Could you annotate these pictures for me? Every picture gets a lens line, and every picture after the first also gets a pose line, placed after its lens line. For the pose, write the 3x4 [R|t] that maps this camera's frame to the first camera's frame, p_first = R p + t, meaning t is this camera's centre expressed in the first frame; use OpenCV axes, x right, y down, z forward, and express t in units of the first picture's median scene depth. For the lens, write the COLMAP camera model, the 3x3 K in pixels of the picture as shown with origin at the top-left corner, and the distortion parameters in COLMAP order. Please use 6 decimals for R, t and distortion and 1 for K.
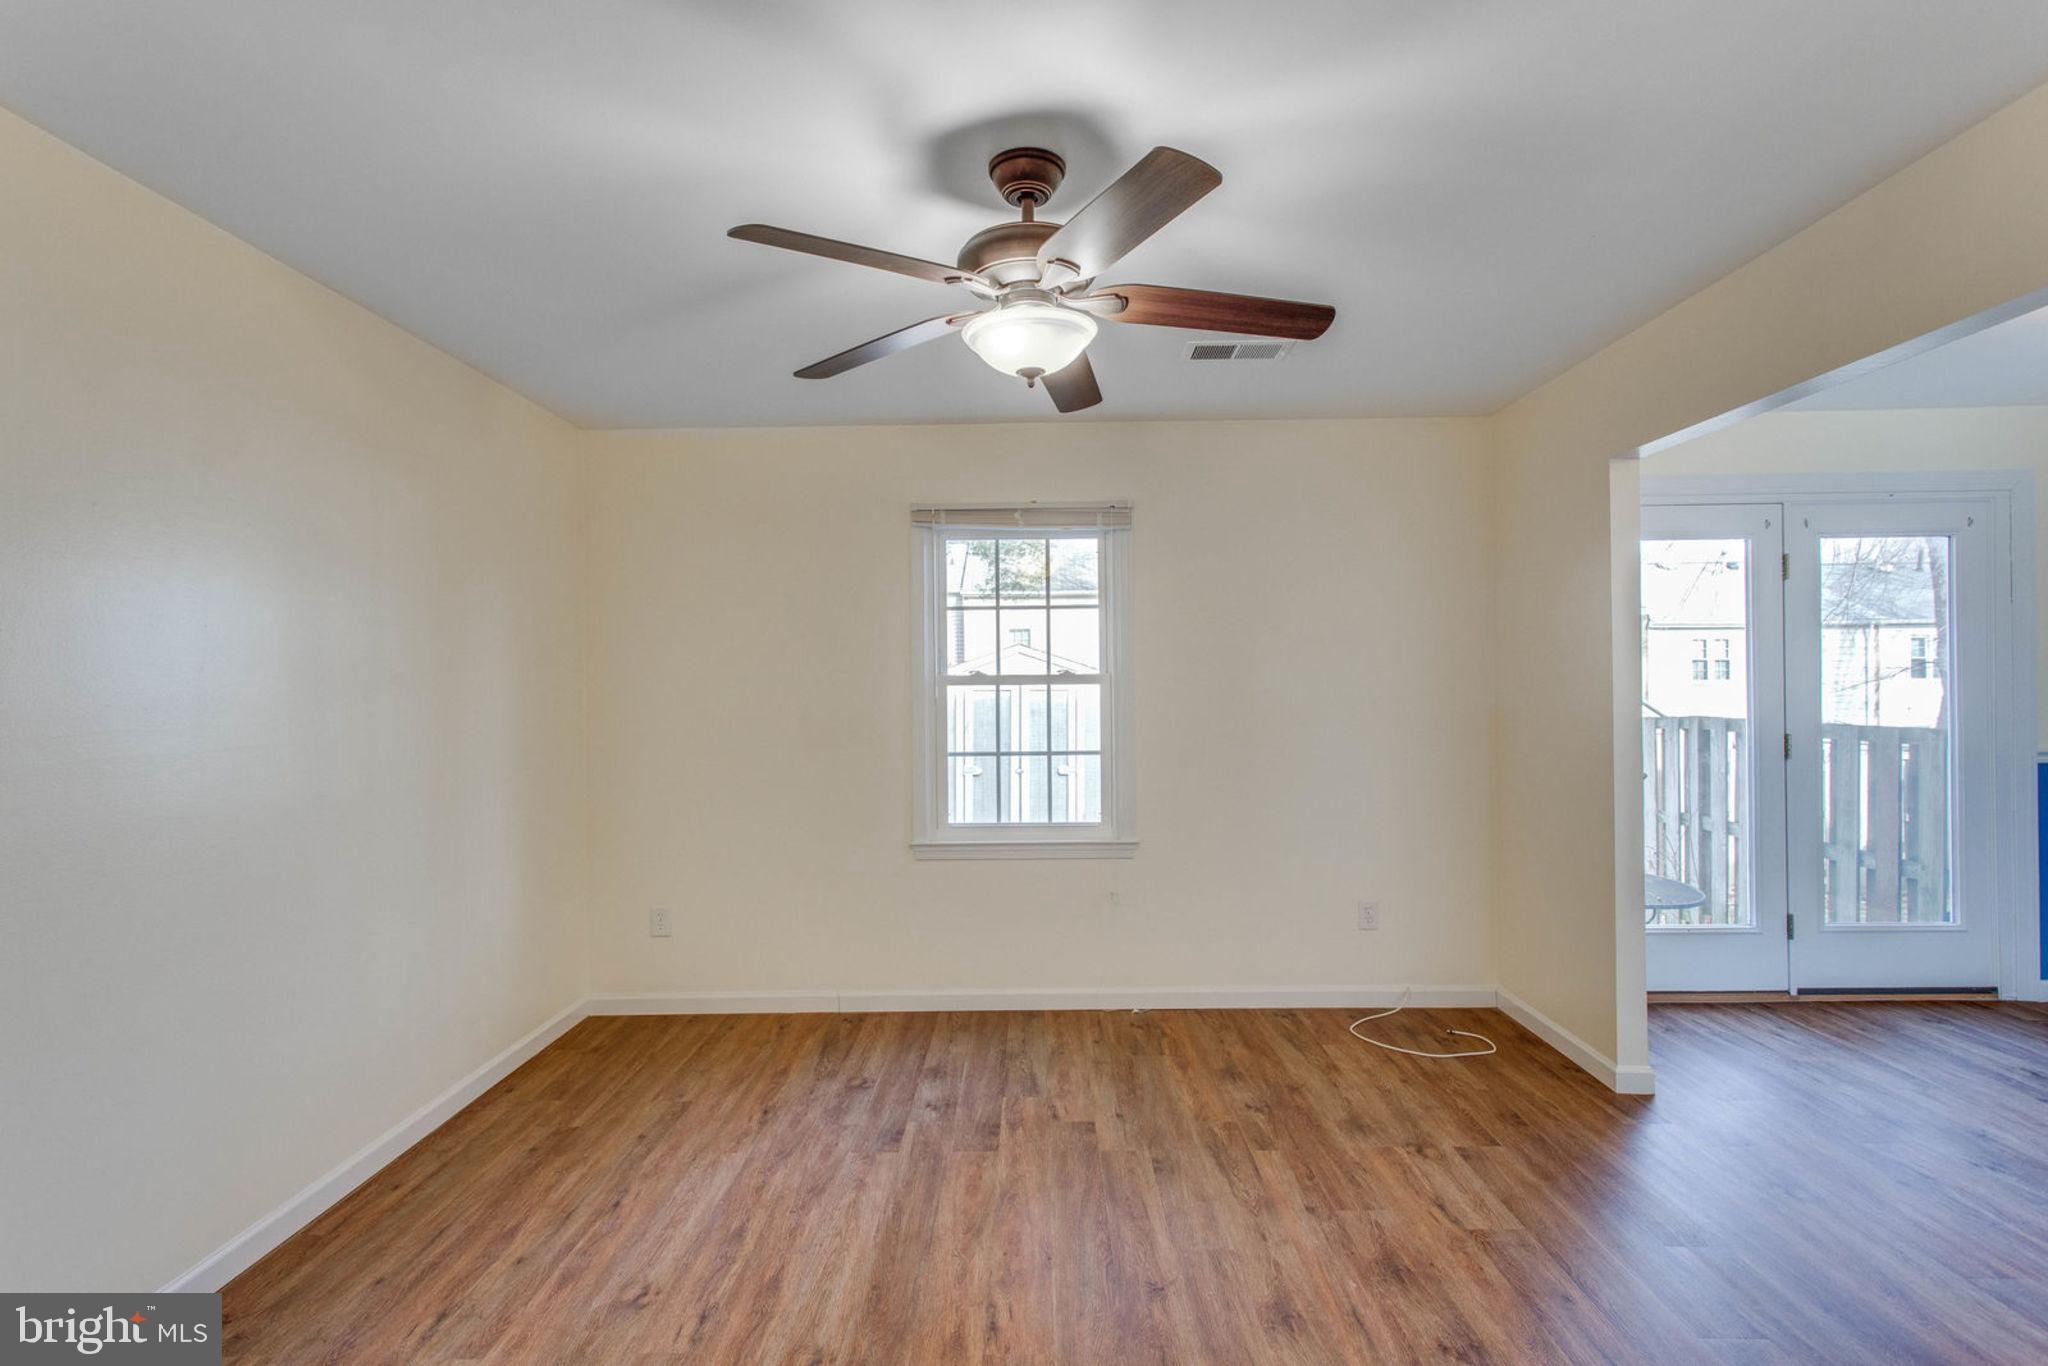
lens RADIAL K [[980.8, 0, 1024.5], [0, 980.8, 681.3], [0, 0, 1]] dist [0.002038, -0.000254]
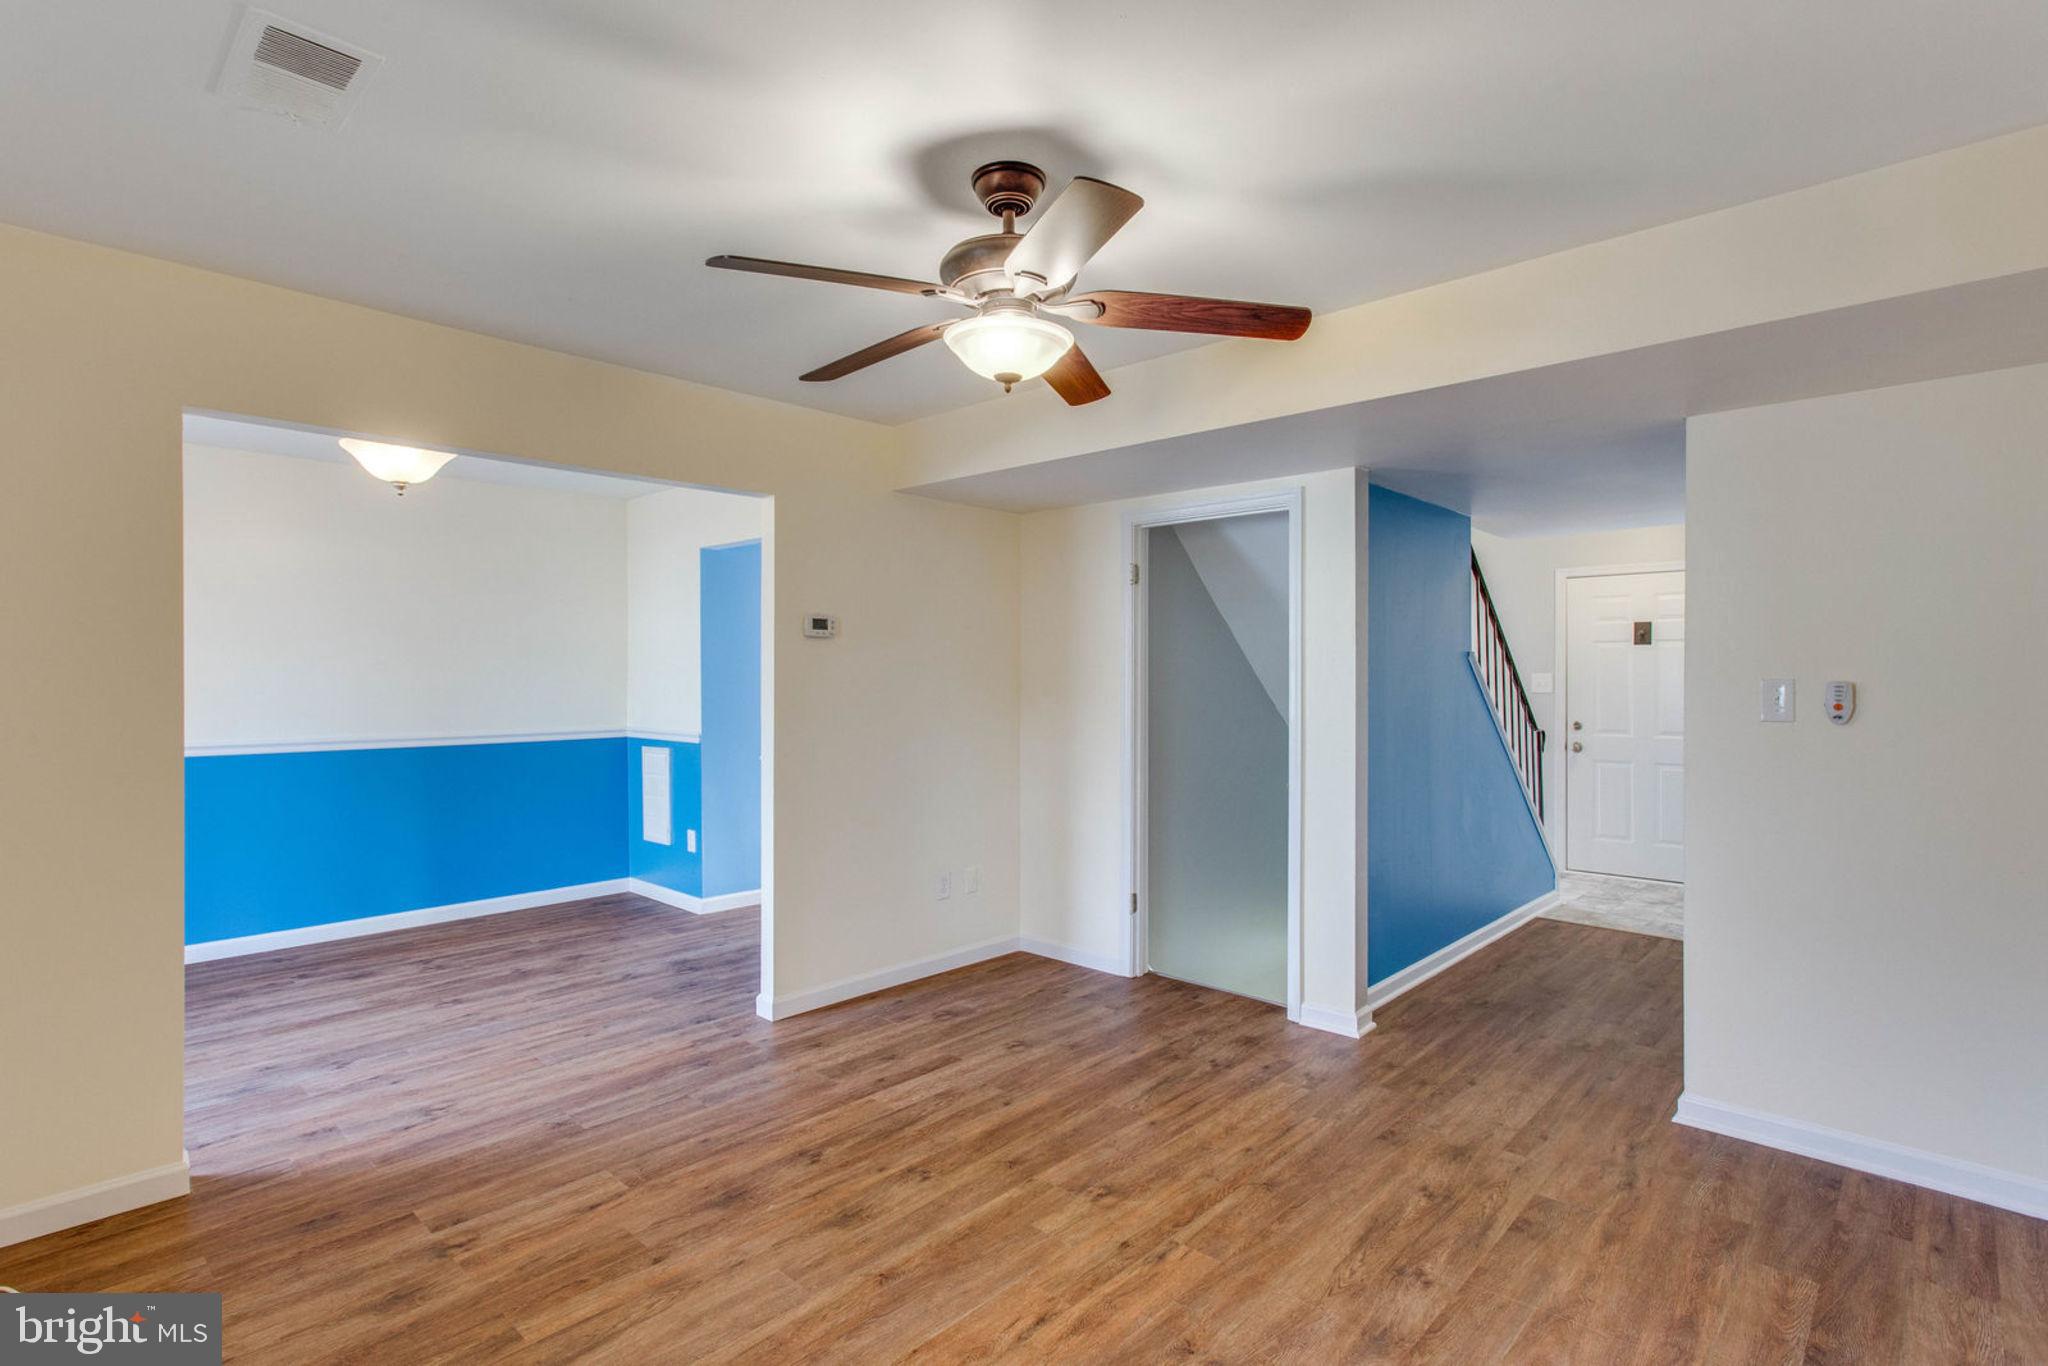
lens RADIAL K [[996.7, 0, 1015.1], [0, 996.7, 681.5], [0, 0, 1]] dist [0.002149, 0.000748]
pose [[-0.739081, 0.009140, 0.673555, -0.411807], [0.006938, 0.999958, -0.005957, 0.006995], [-0.673581, 0.000271, -0.739113, 1.035290]]
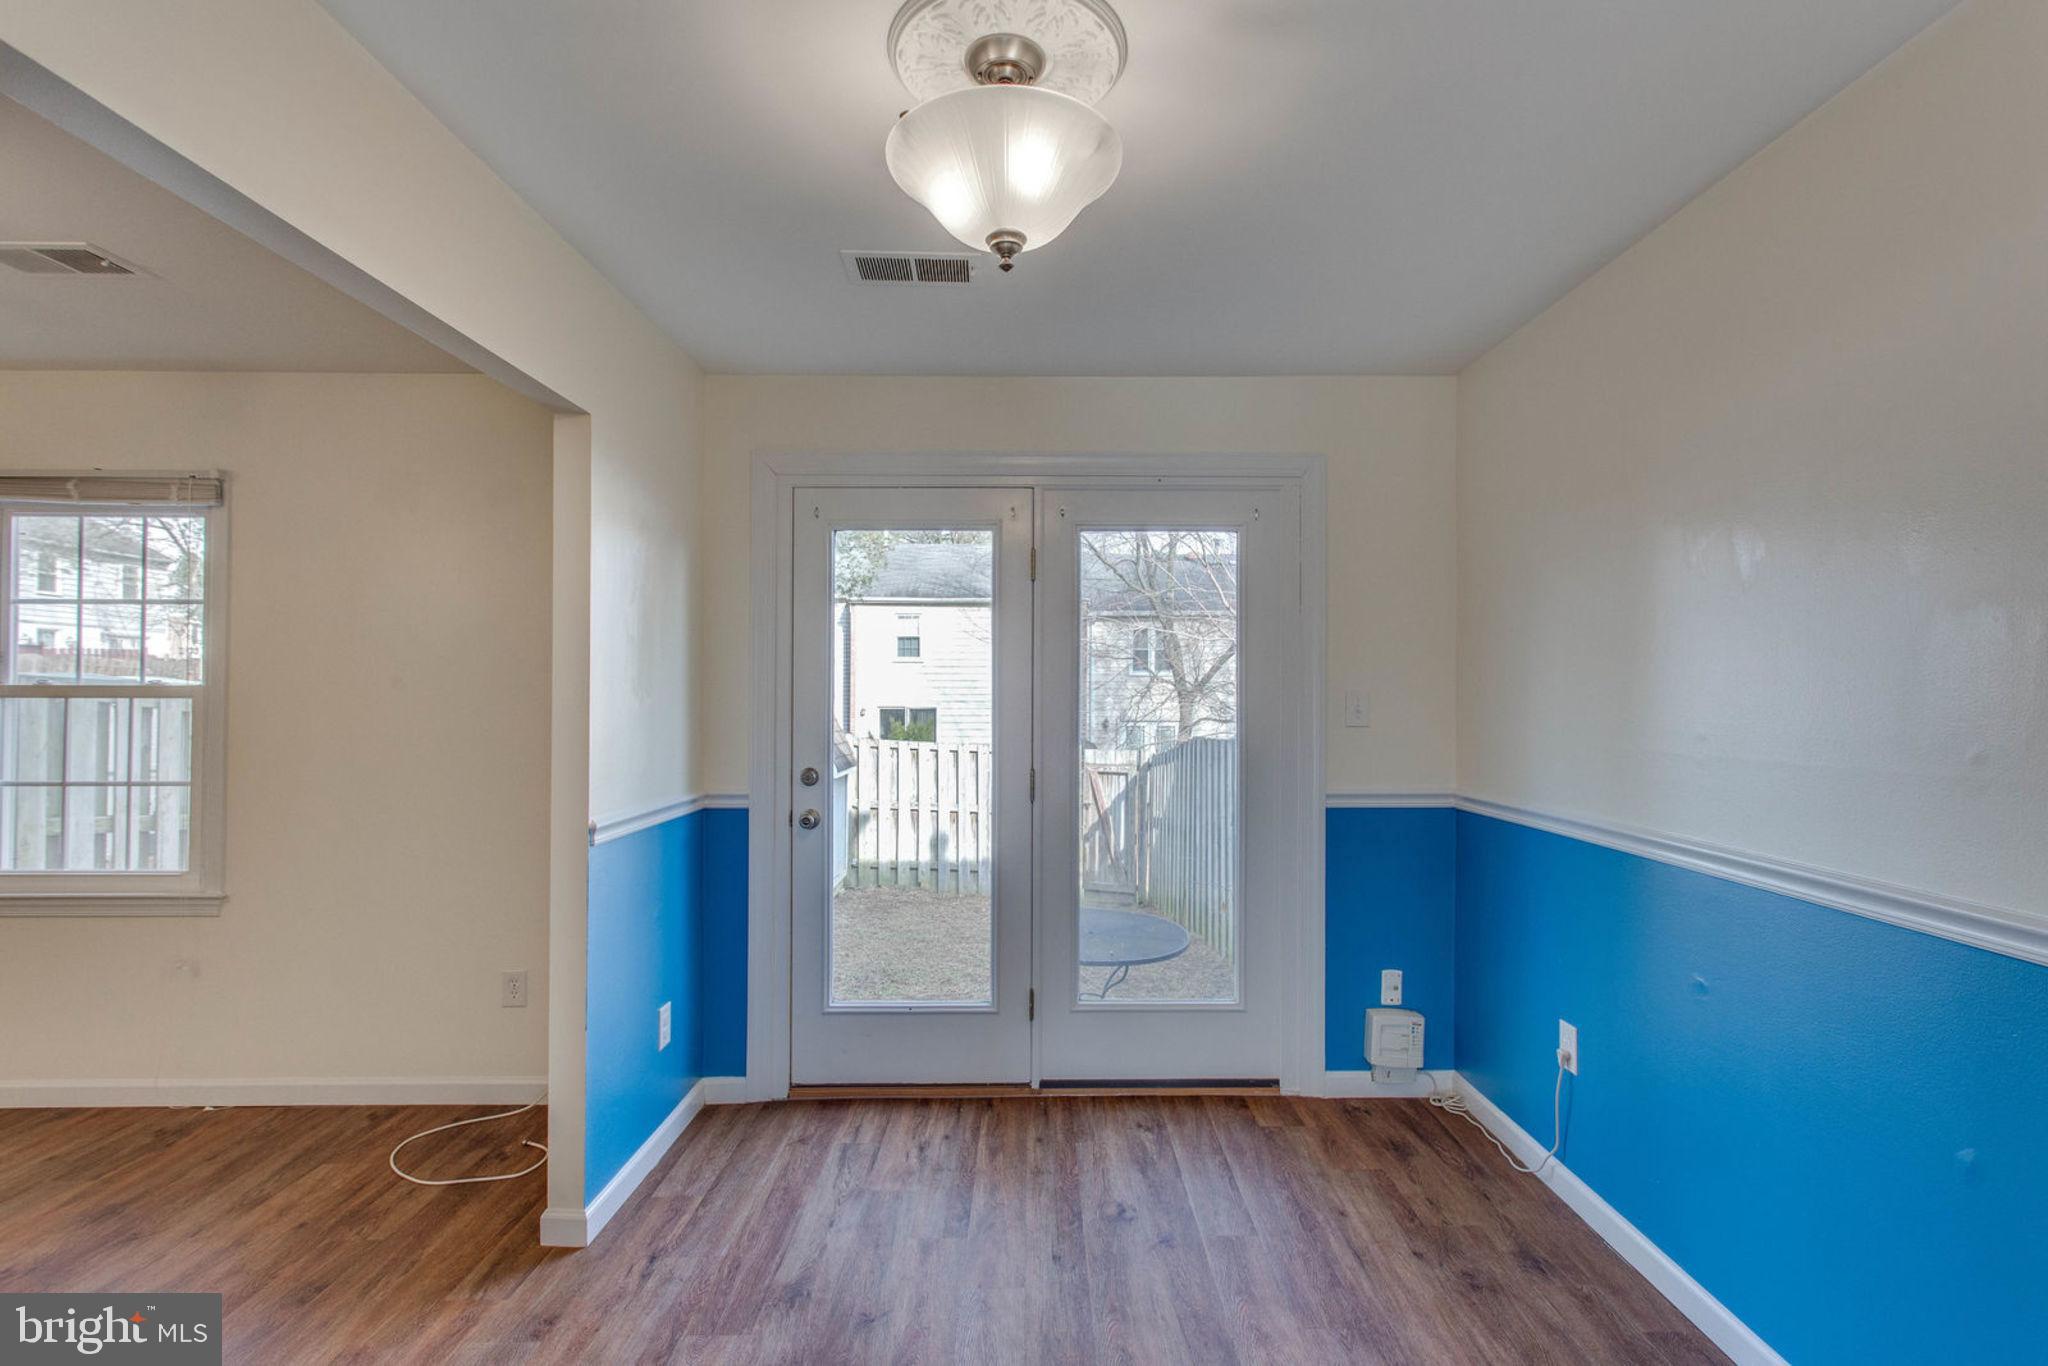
lens RADIAL K [[989.6, 0, 1032.3], [0, 989.6, 692.6], [0, 0, 1]] dist [0.002736, 0.000088]
pose [[0.999620, 0.011610, 0.024983, 0.864224], [-0.011643, 0.999932, 0.001156, -0.012986], [-0.024968, -0.001446, 0.999687, 0.200541]]
